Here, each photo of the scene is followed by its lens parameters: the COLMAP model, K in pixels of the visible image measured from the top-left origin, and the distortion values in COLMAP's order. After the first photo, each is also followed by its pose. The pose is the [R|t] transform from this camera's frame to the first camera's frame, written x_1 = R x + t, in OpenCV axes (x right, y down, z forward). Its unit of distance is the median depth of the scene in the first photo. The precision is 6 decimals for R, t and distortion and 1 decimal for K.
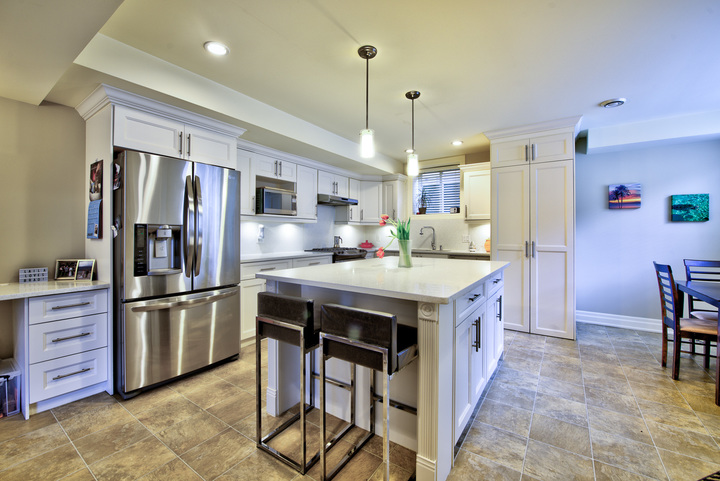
lens RADIAL K [[288.2, 0, 361.8], [0, 288.2, 236.0], [0, 0, 1]] dist [-0.000609, 0.000219]
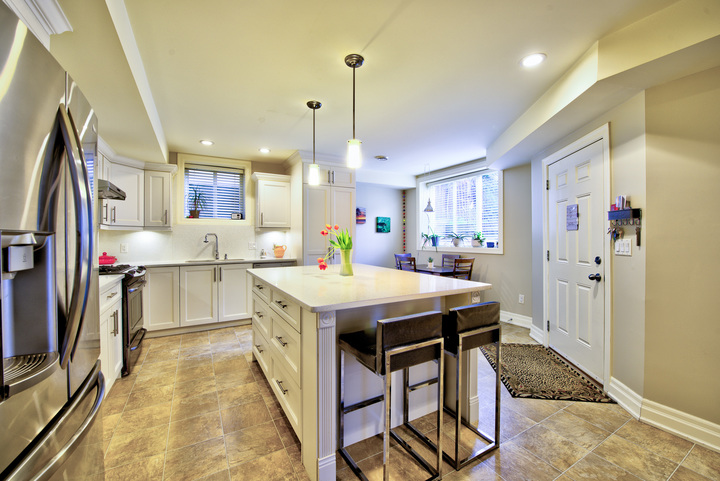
lens RADIAL K [[288.2, 0, 357.7], [0, 288.2, 238.6], [0, 0, 1]] dist [-0.000609, 0.000219]
pose [[0.456019, -0.006945, 0.889943, -0.434431], [0.018123, 0.999835, -0.001484, -0.009805], [-0.889785, 0.016805, 0.456070, 0.277962]]
